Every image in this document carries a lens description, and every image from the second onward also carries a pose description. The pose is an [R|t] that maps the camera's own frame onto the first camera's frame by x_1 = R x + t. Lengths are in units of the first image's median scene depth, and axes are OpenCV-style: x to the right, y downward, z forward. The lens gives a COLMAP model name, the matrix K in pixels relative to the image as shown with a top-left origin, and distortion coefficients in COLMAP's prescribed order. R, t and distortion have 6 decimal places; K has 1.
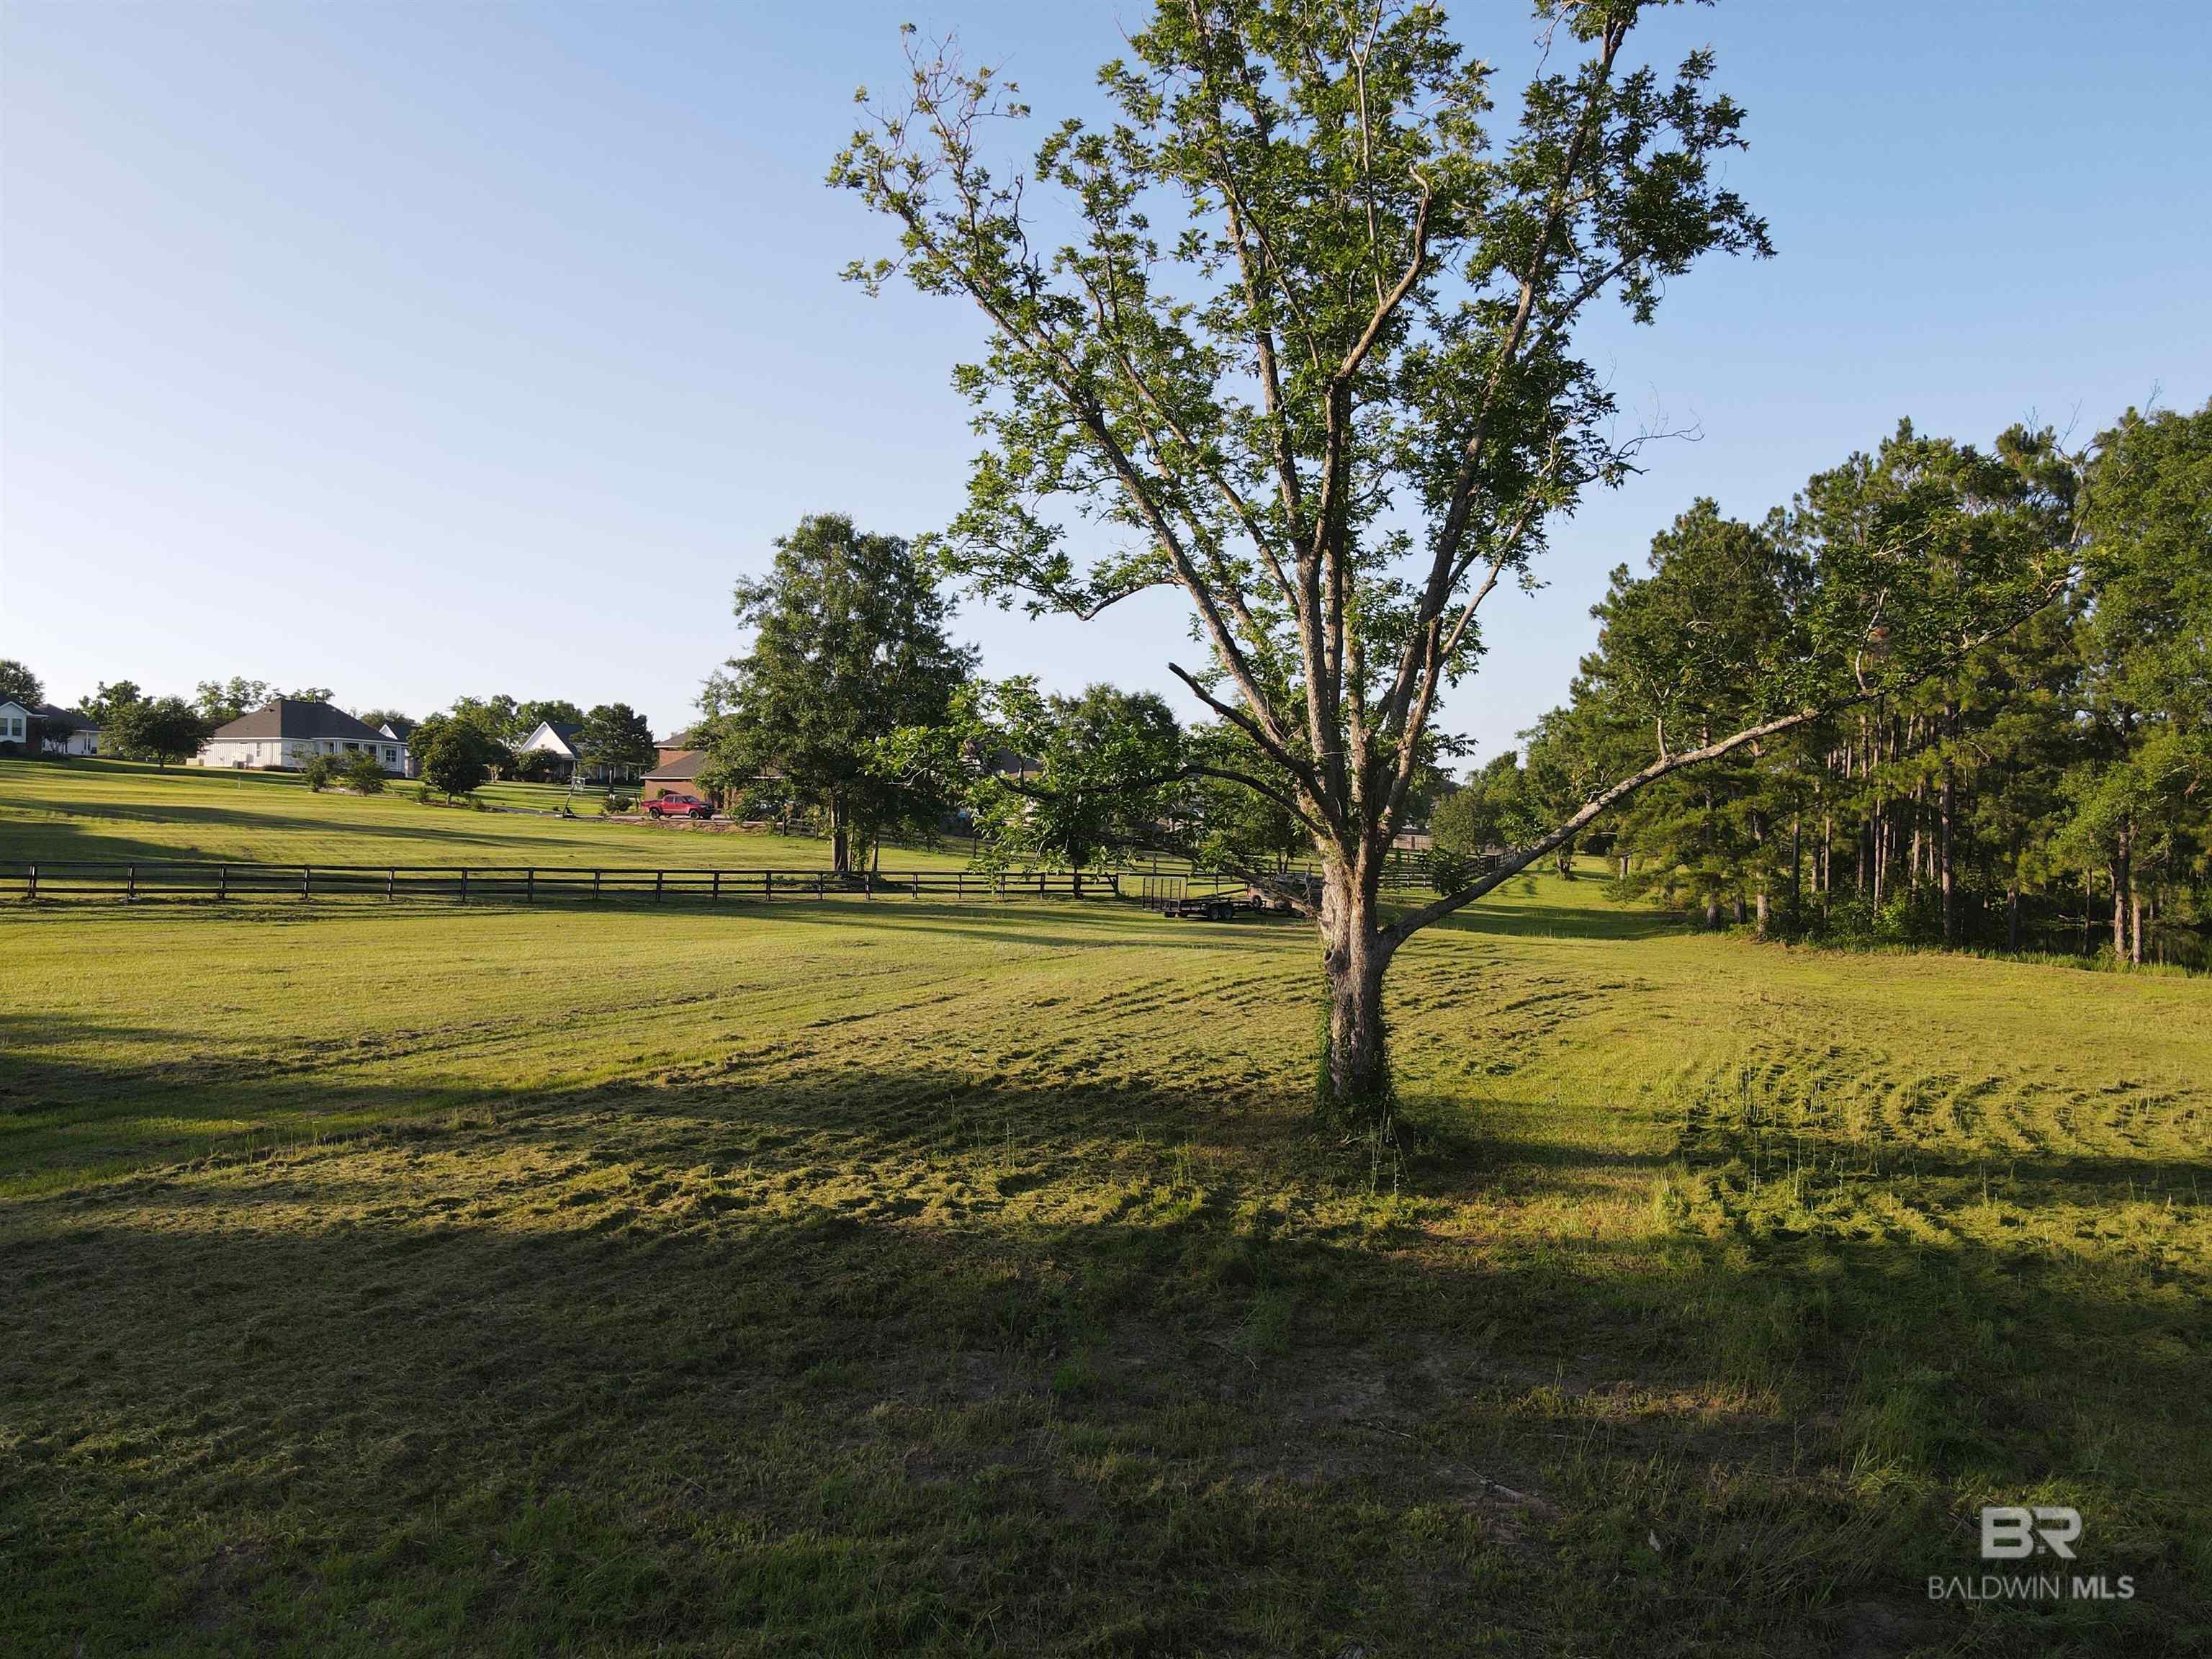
lens RADIAL K [[1611.8, 0, 1104.8], [0, 1611.8, 808.9], [0, 0, 1]] dist [-0.001375, 0.023163]
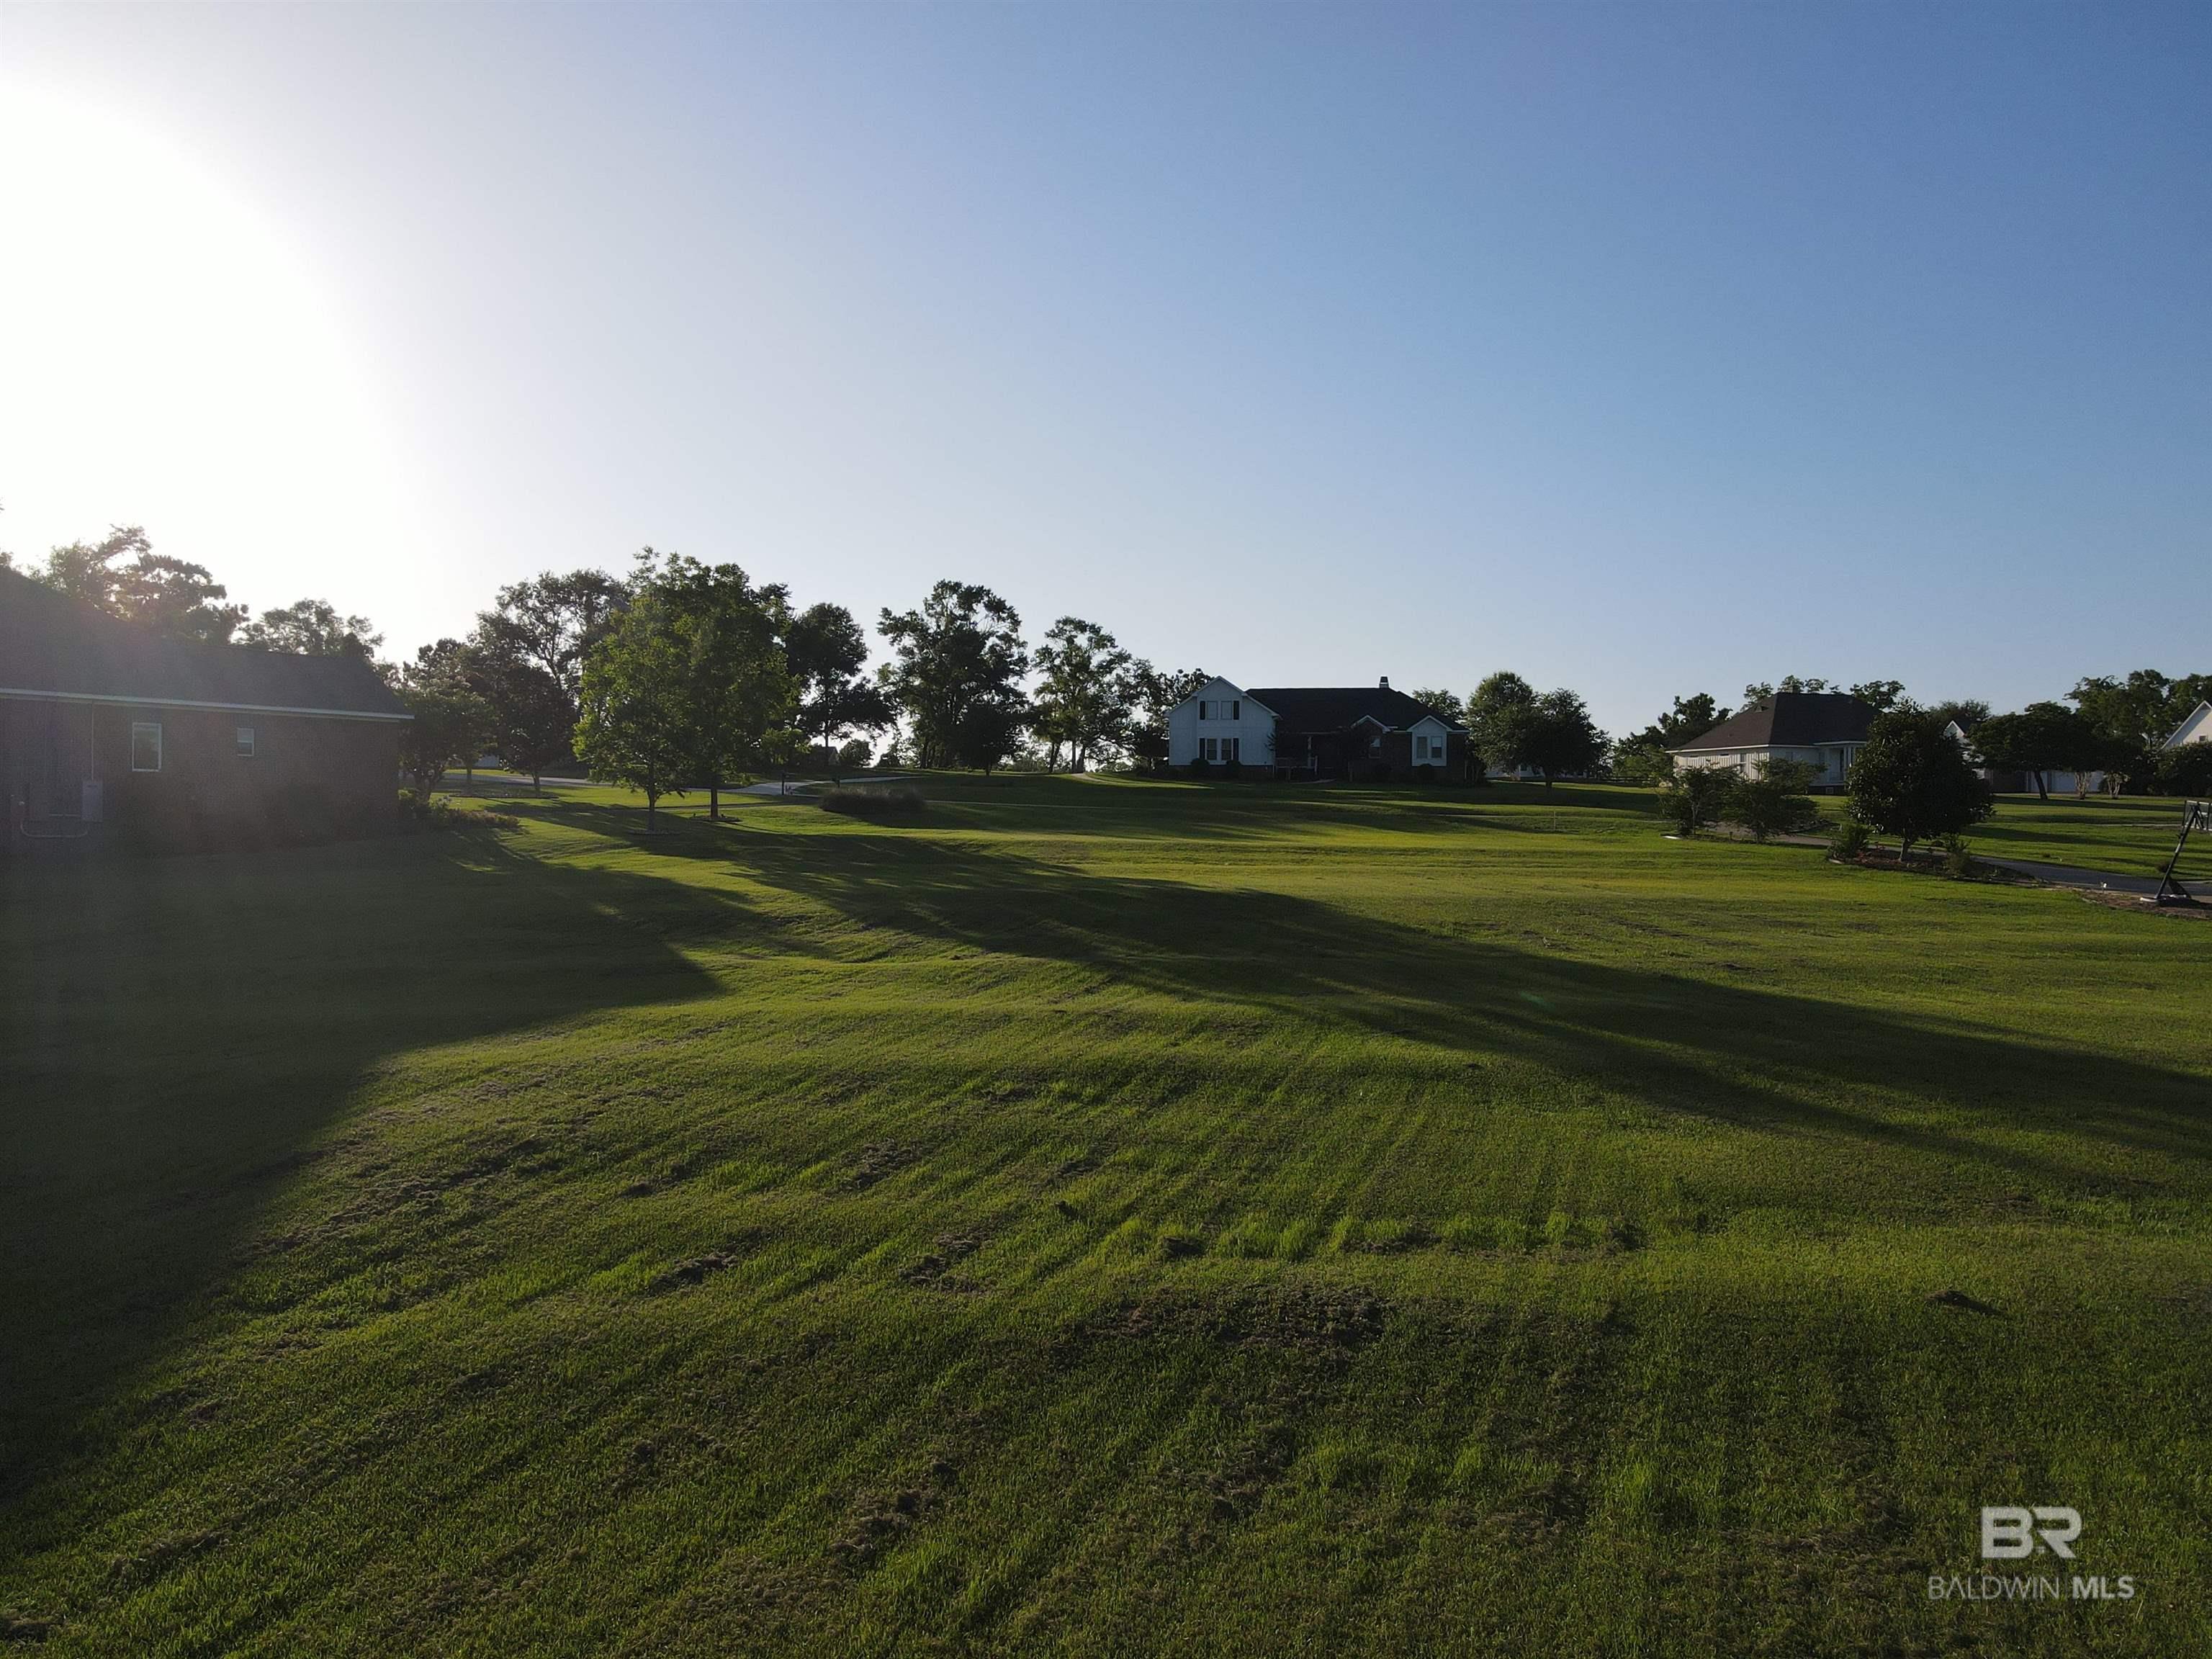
lens RADIAL K [[1611.8, 0, 1112.5], [0, 1611.8, 808.3], [0, 0, 1]] dist [-0.001375, 0.023163]
pose [[0.582763, -0.015863, -0.812487, -0.245854], [0.010033, 0.999874, -0.012326, -0.024883], [0.812580, -0.000969, 0.582848, 0.852284]]
